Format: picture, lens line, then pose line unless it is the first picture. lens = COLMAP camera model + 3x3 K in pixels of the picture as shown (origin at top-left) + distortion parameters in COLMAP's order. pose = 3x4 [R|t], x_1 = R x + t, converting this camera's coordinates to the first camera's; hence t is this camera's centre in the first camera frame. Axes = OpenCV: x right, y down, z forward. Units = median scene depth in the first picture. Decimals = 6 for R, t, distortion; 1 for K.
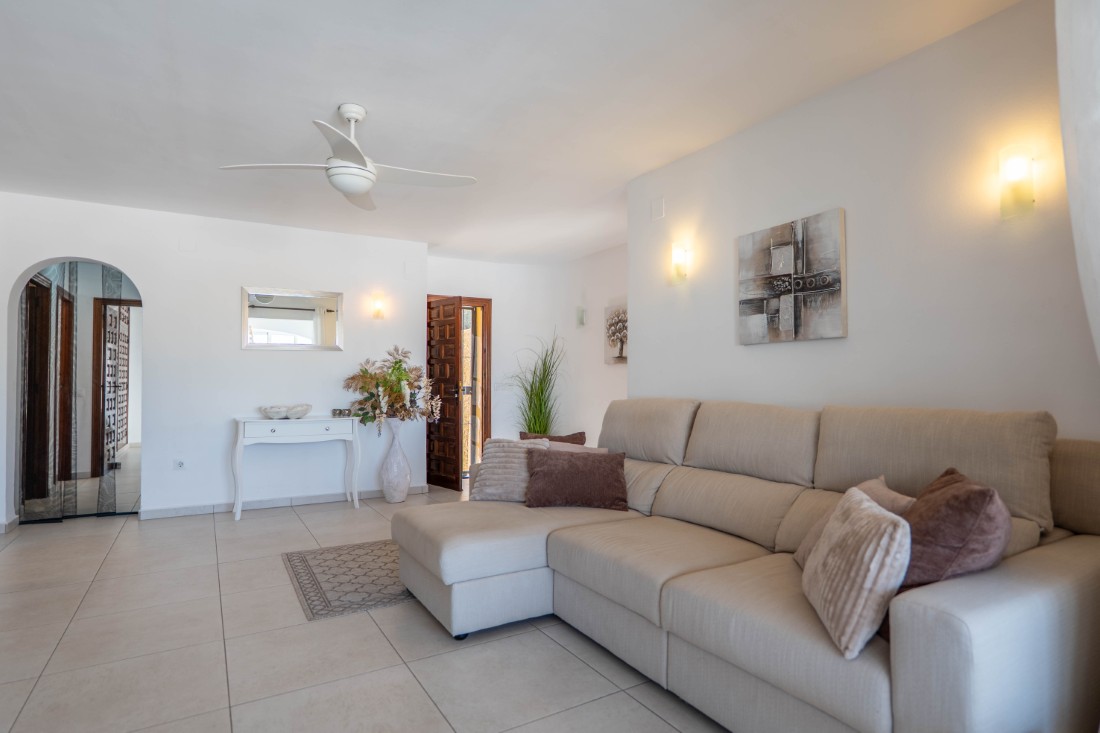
lens RADIAL K [[587.2, 0, 550.0], [0, 587.2, 366.5], [0, 0, 1]] dist [-0.001240, 0.000726]
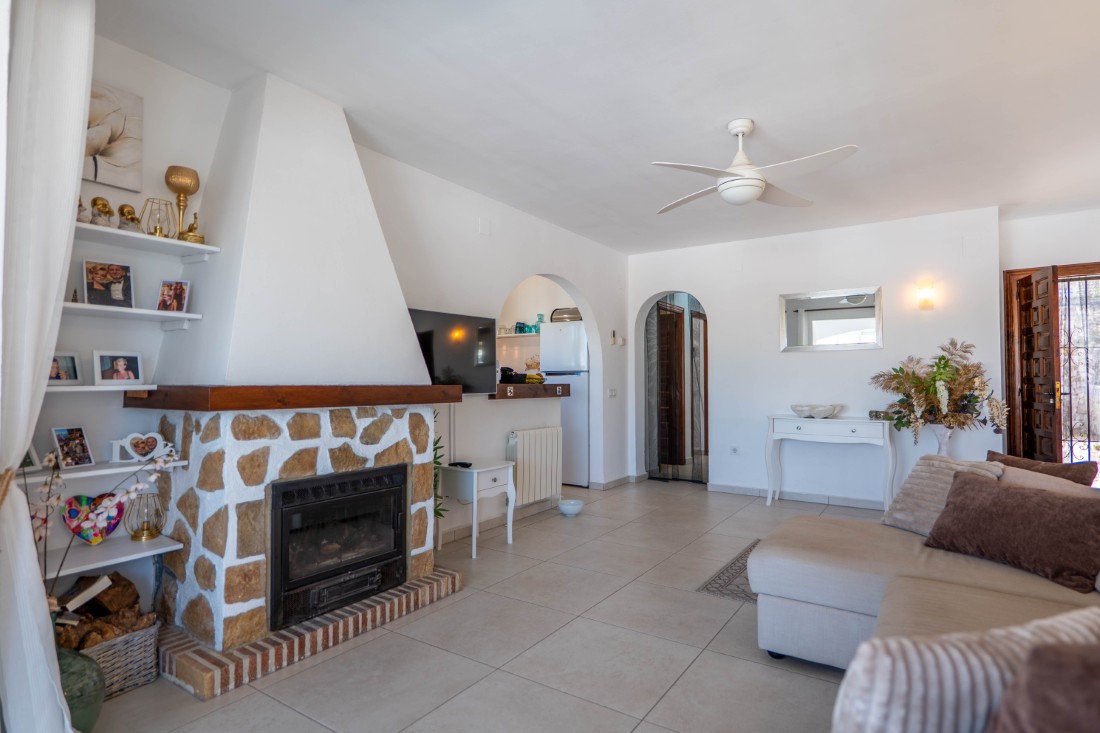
lens RADIAL K [[579.6, 0, 547.1], [0, 579.6, 363.5], [0, 0, 1]] dist [-0.000878, 0.000678]
pose [[0.426927, -0.025944, -0.903914, 0.367341], [0.021101, 0.999602, -0.018725, 0.004253], [0.904040, -0.011079, 0.427304, 0.192851]]
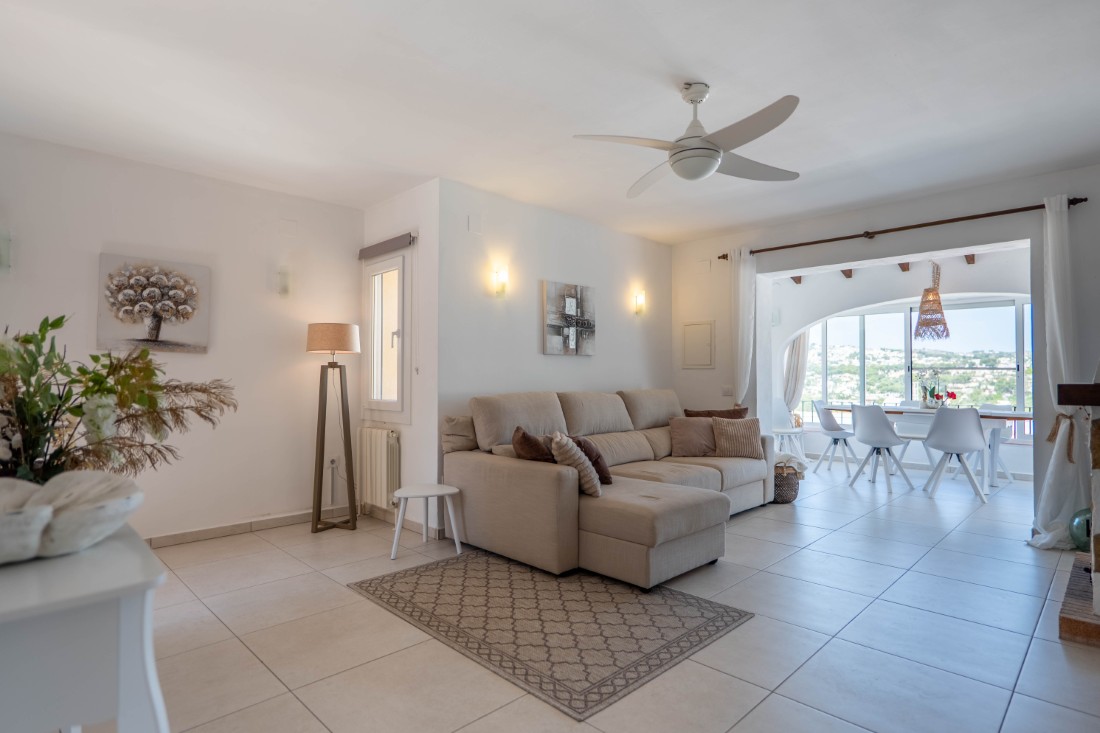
lens RADIAL K [[575.5, 0, 550.4], [0, 575.5, 374.2], [0, 0, 1]] dist [-0.004527, 0.000715]
pose [[-0.244990, 0.006236, 0.969505, -0.951636], [-0.024443, 0.999622, -0.012607, 0.027976], [-0.969217, -0.026787, -0.244745, 1.178008]]
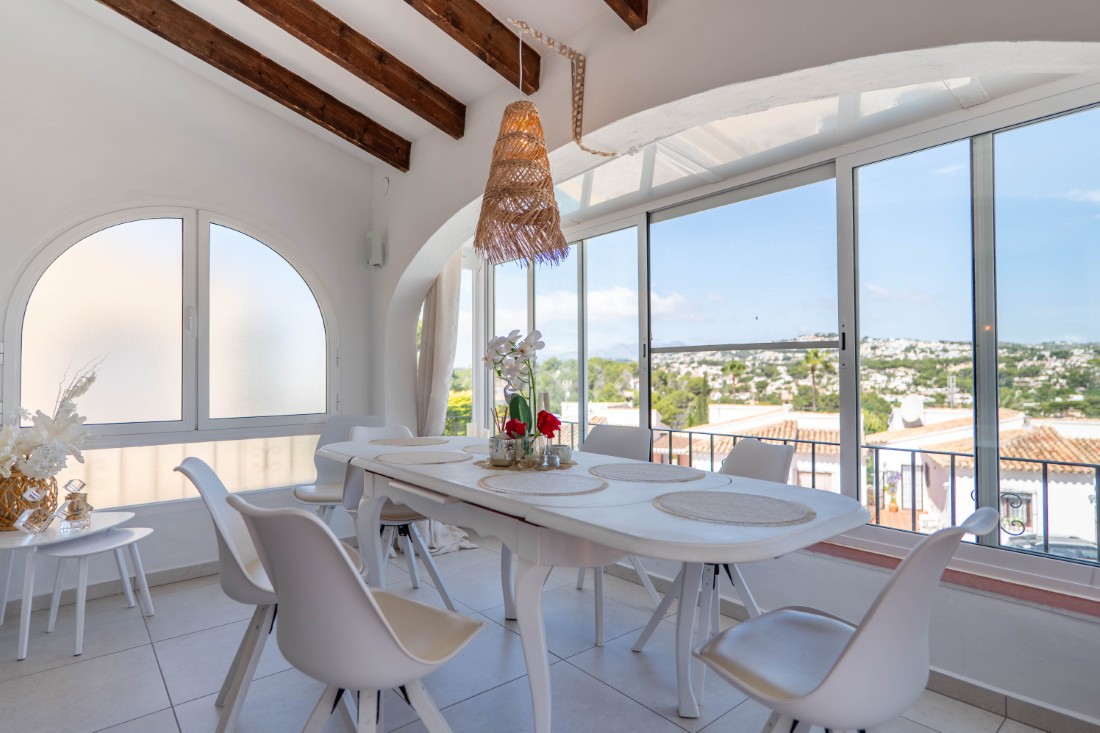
lens RADIAL K [[572.5, 0, 550.0], [0, 572.5, 366.5], [0, 0, 1]] dist [-0.004542, 0.001764]
pose [[-0.168943, 0.016133, 0.985494, -0.164243], [-0.016687, 0.999676, -0.019226, -0.003774], [-0.985485, -0.019693, -0.168619, -0.230301]]
